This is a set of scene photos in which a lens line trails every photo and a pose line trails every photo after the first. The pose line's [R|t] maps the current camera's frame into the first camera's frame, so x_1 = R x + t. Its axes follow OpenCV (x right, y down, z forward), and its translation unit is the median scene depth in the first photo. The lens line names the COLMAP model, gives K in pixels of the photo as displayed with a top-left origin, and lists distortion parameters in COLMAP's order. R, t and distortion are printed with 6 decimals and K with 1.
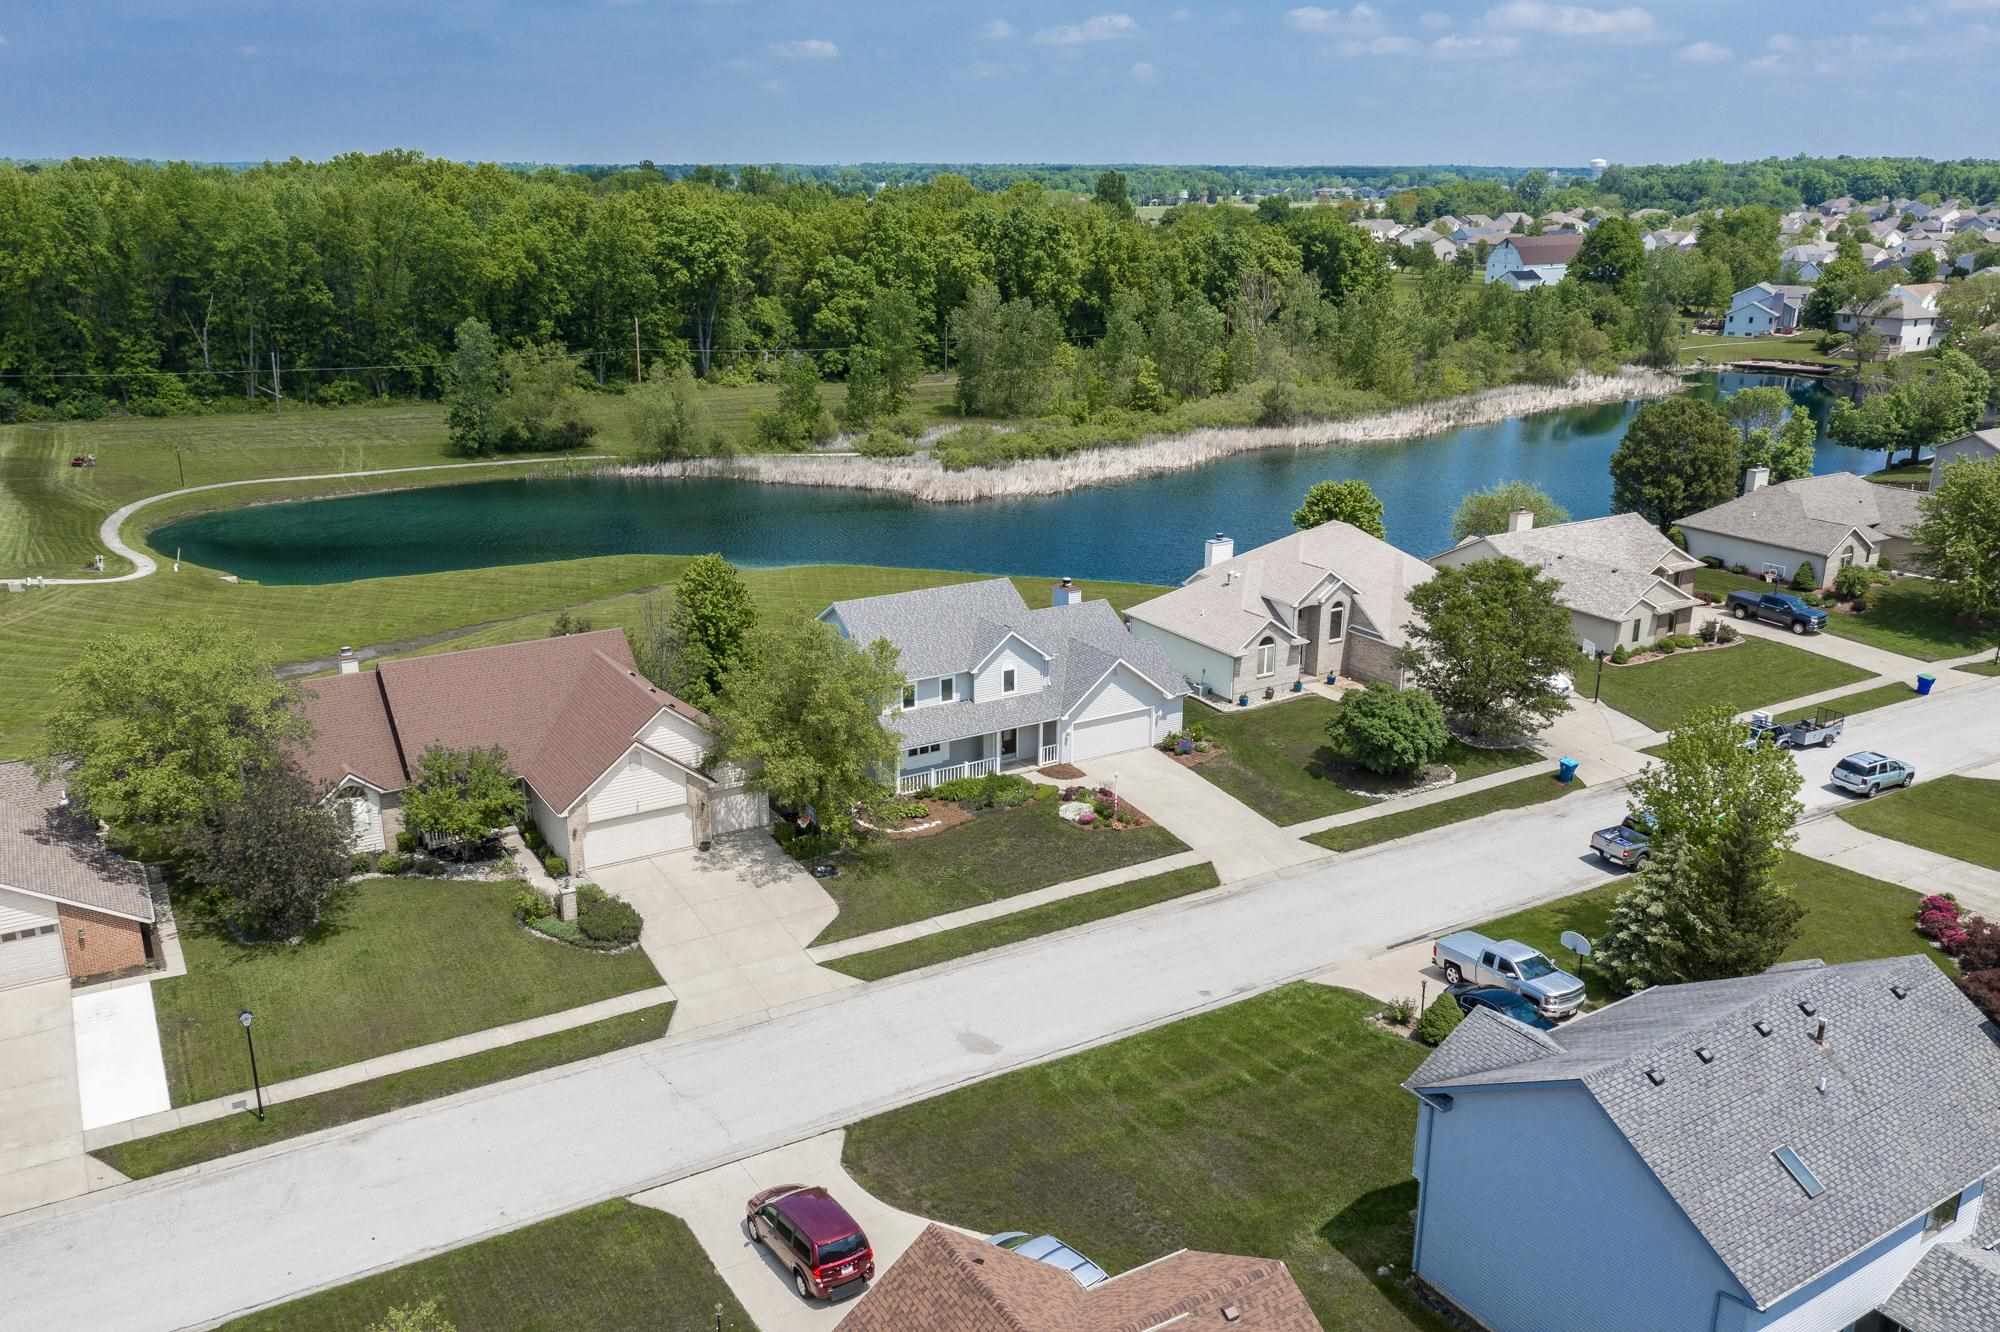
lens RADIAL K [[1589.4, 0, 1025.8], [0, 1589.4, 670.0], [0, 0, 1]] dist [0.009041, 0.001180]
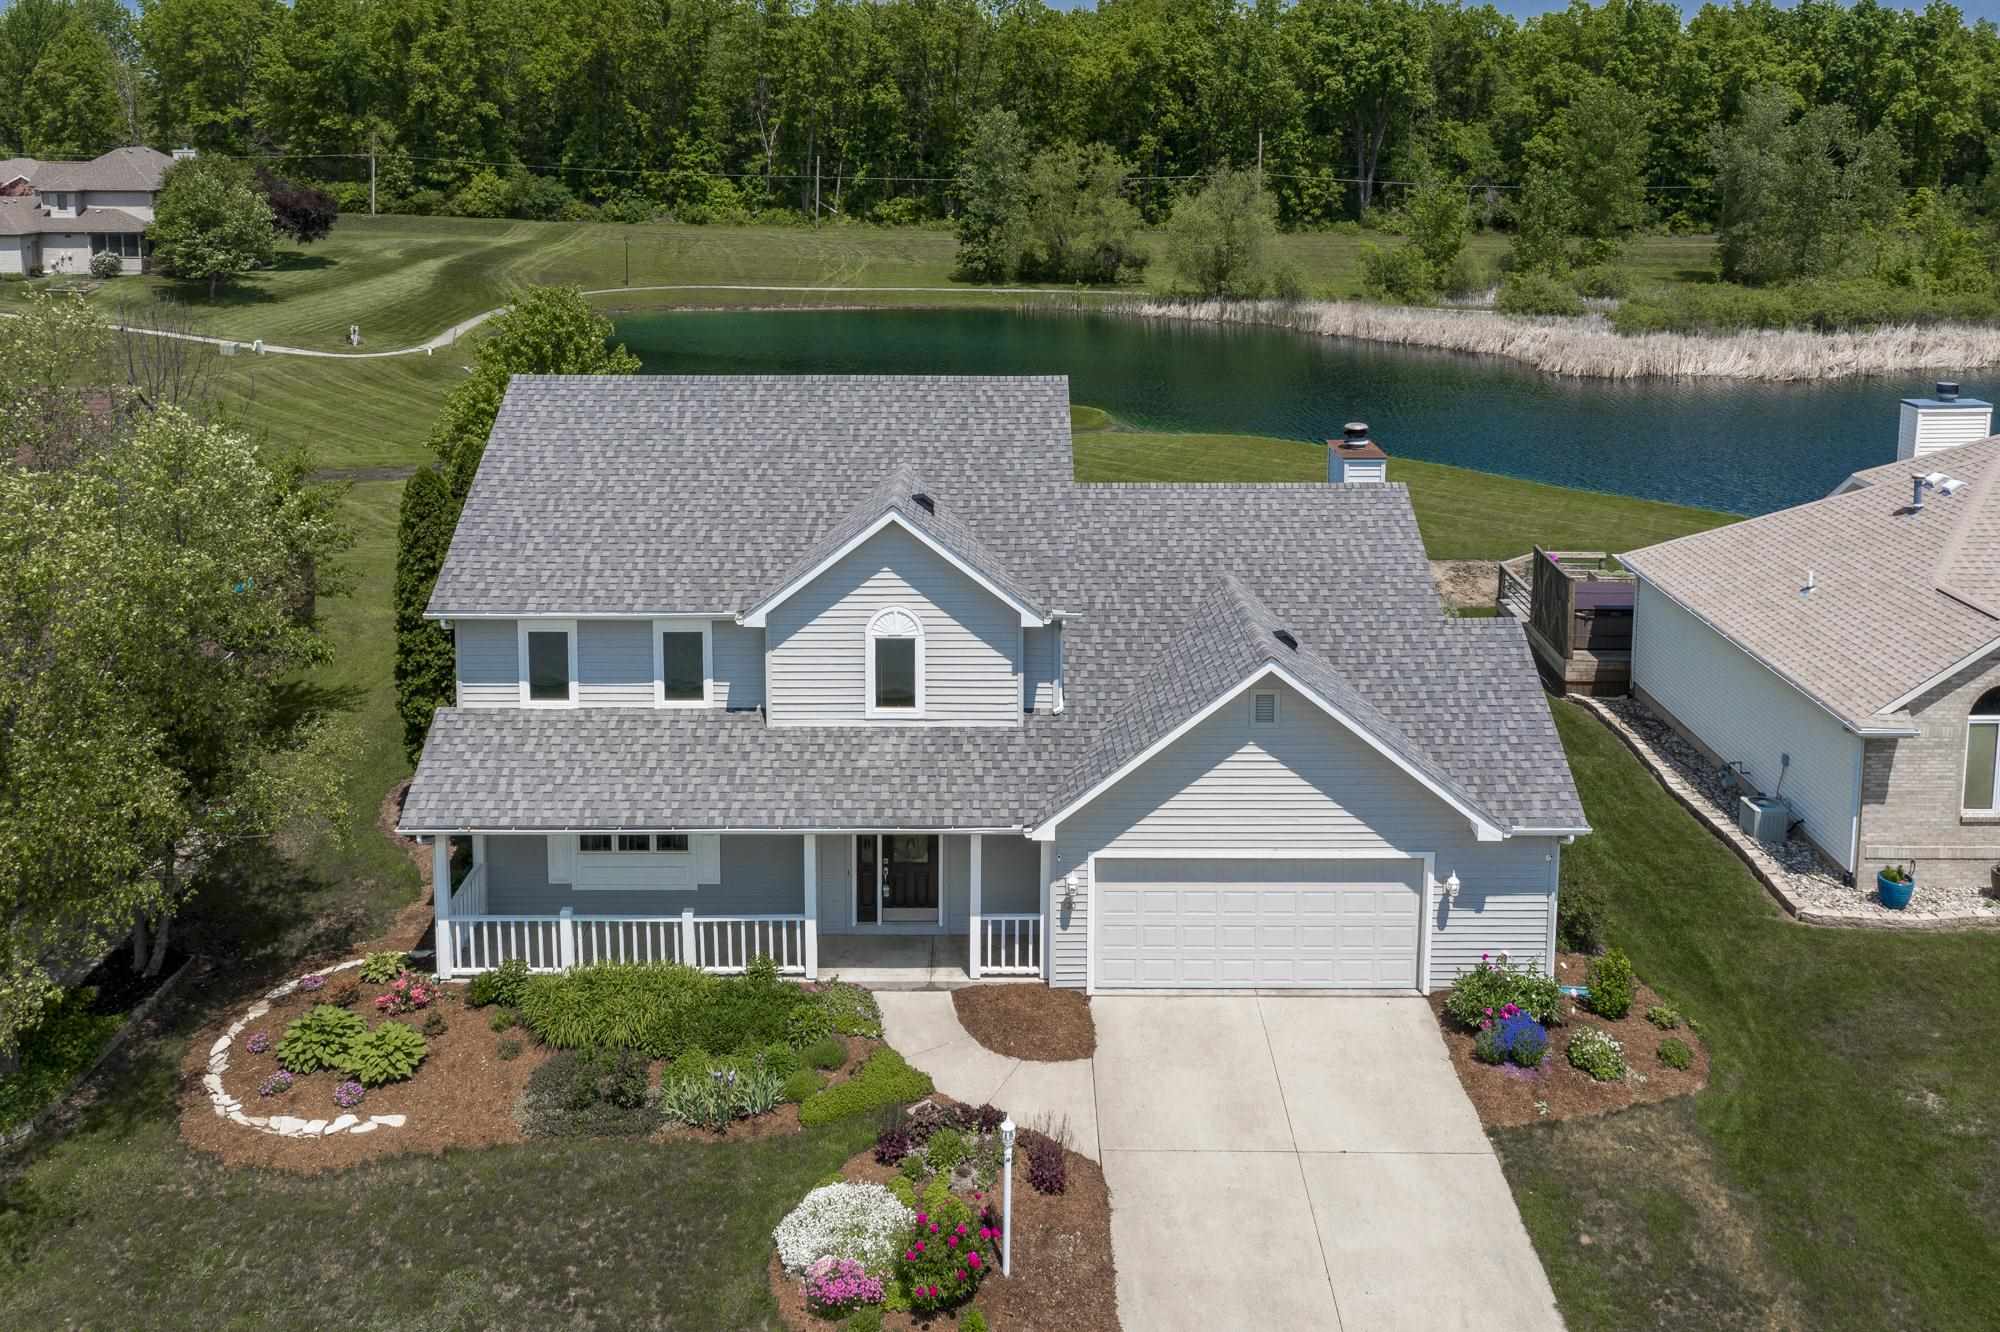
lens RADIAL K [[1646.3, 0, 995.8], [0, 1646.3, 329.4], [0, 0, 1]] dist [0.004007, -0.003459]
pose [[0.846606, 0.061956, -0.528602, 0.081218], [-0.152344, 0.979853, -0.129149, -0.009764], [0.509951, 0.189867, 0.838988, 0.340292]]
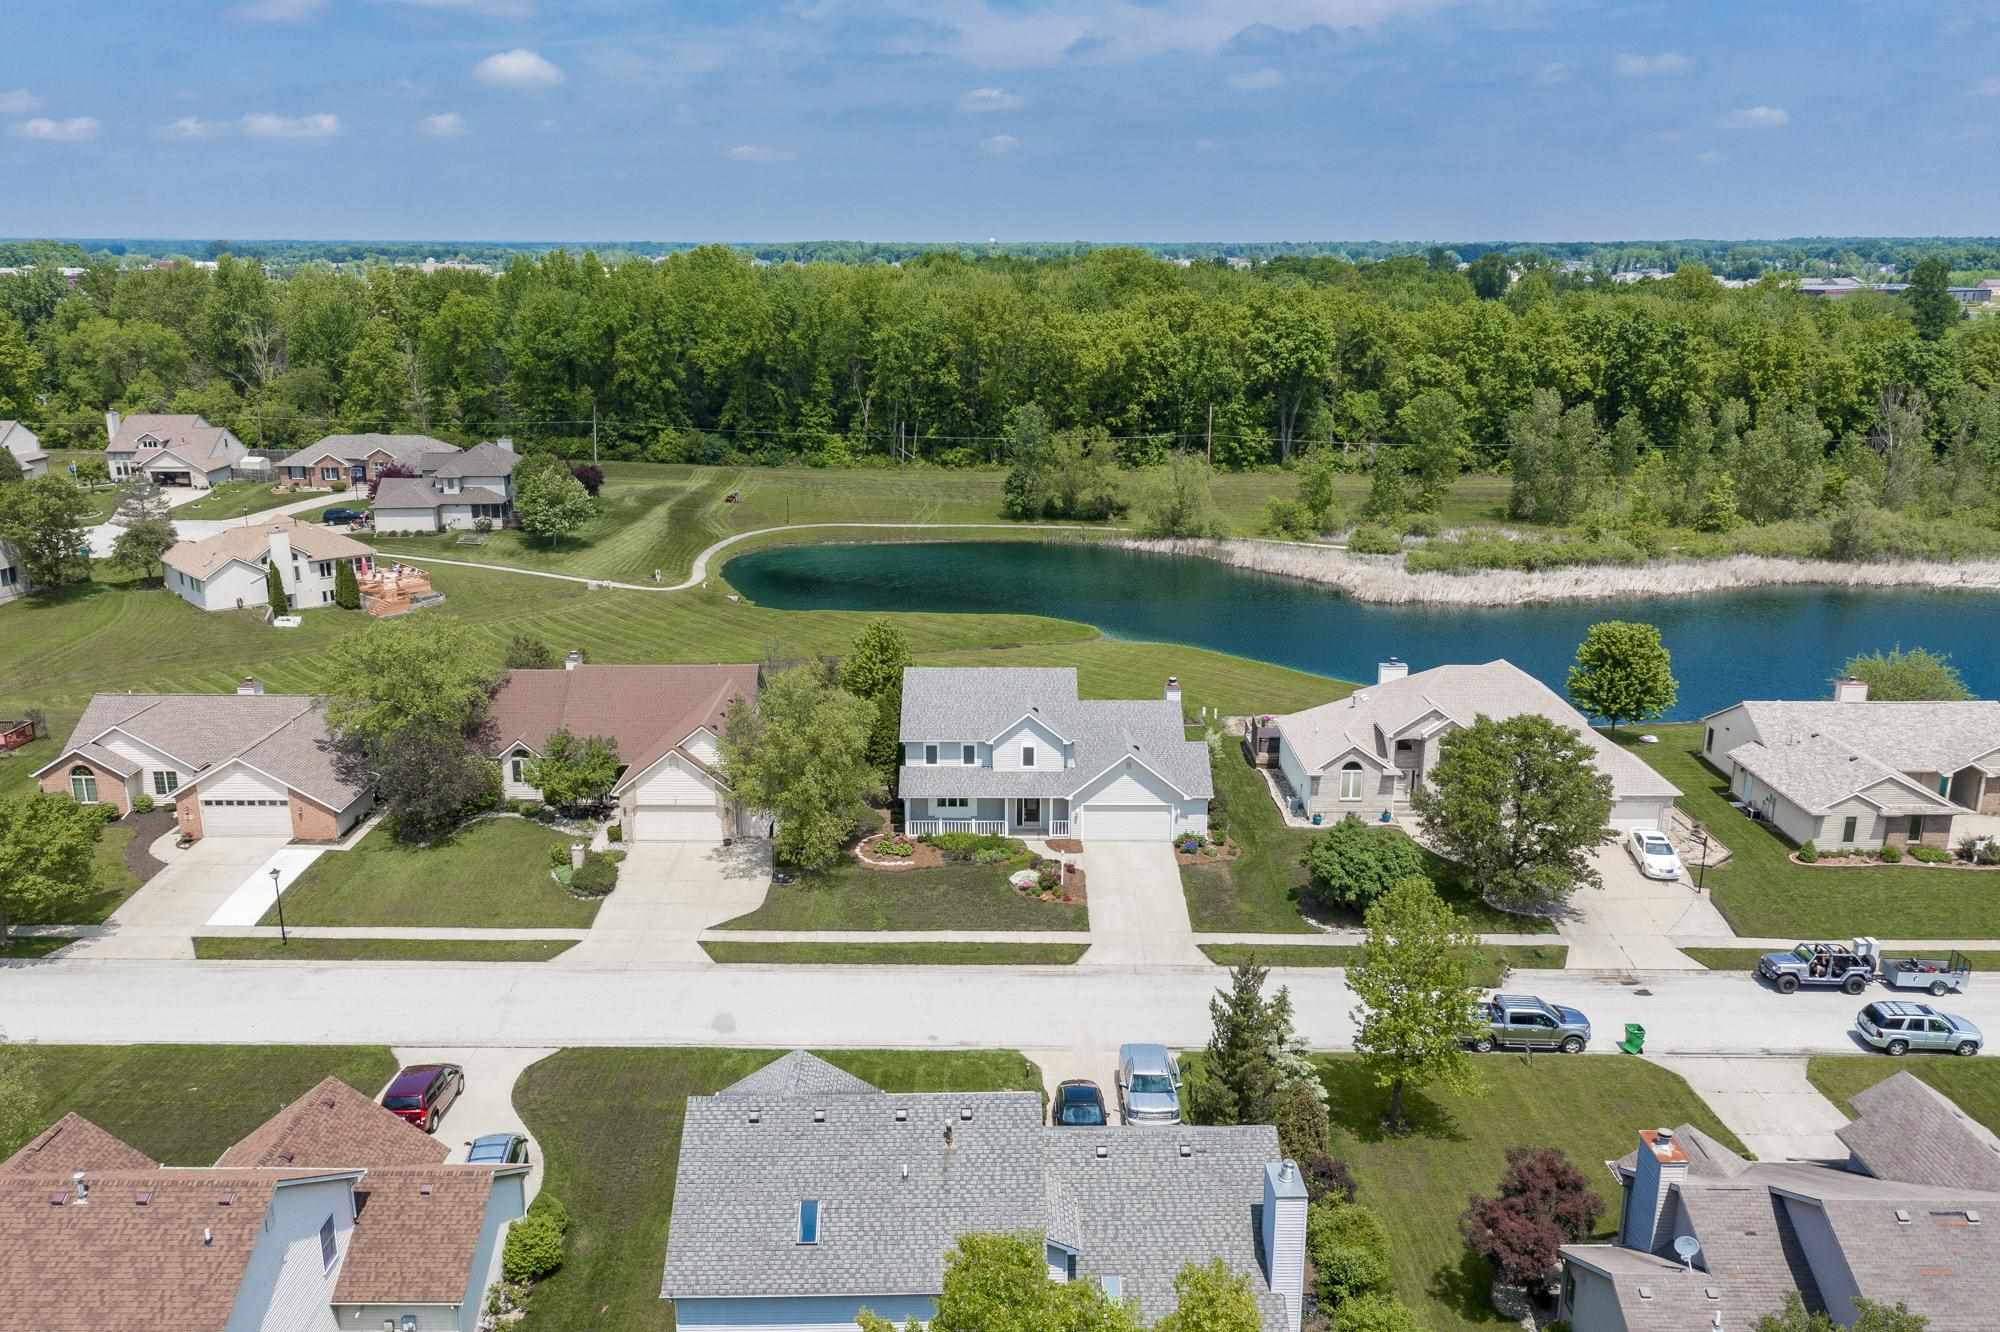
lens RADIAL K [[1589.4, 0, 1025.8], [0, 1589.4, 670.0], [0, 0, 1]] dist [0.009041, 0.001180]
pose [[0.852937, 0.131786, -0.505105, 0.258539], [-0.153601, 0.988132, -0.001566, -0.024444], [0.498903, 0.078920, 0.863057, 0.008162]]
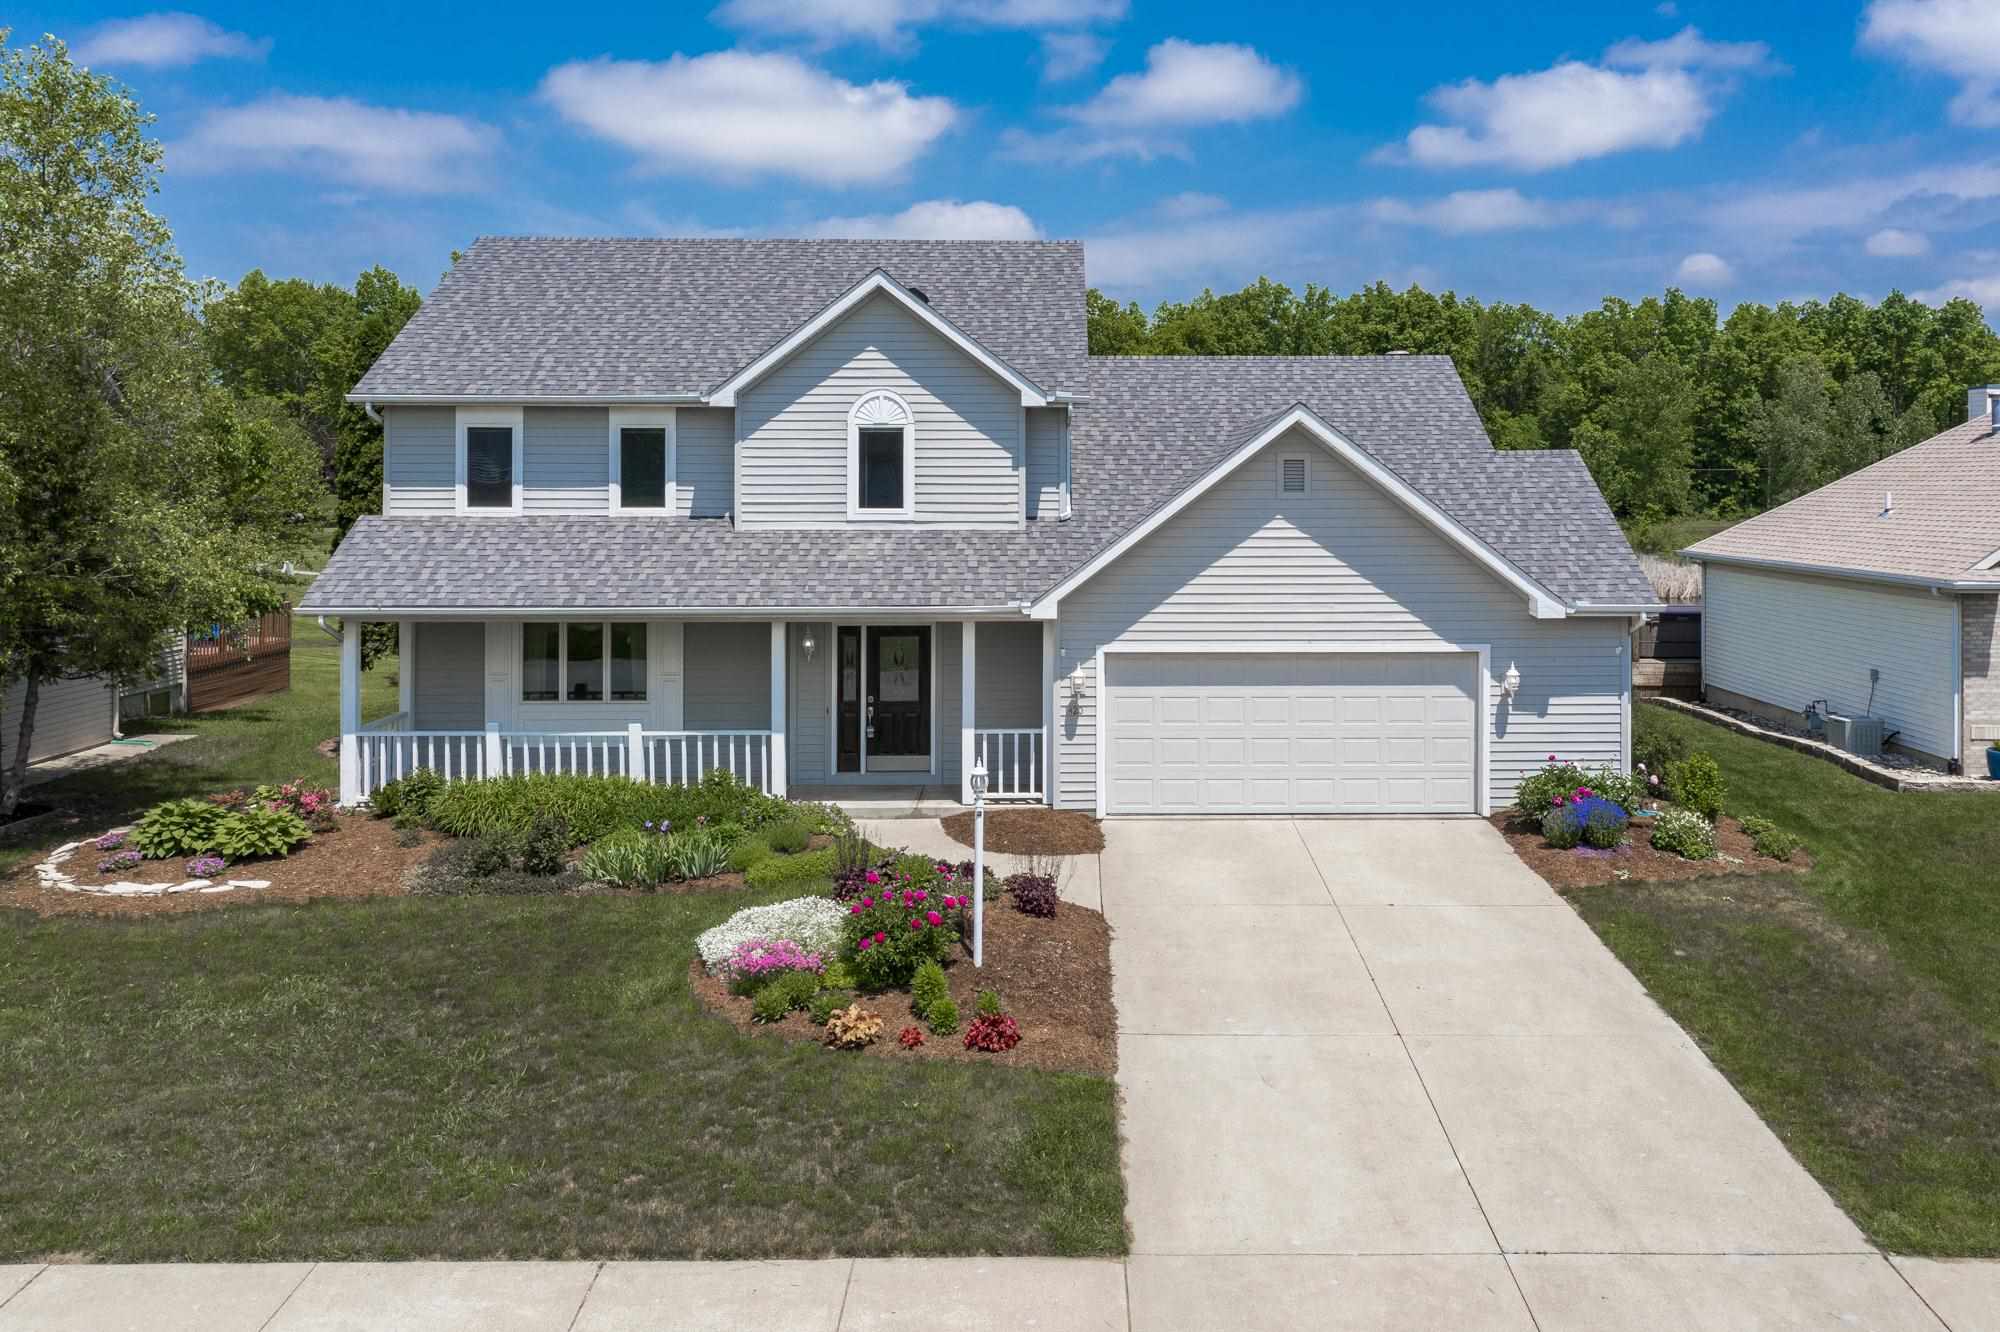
lens RADIAL K [[1614.8, 0, 1097.9], [0, 1614.8, 505.7], [0, 0, 1]] dist [0.002809, -0.000315]
pose [[0.858335, -0.003940, -0.513075, 0.078262], [-0.145484, 0.957062, -0.250733, 0.036699], [0.492032, 0.289857, 0.820906, 0.369916]]
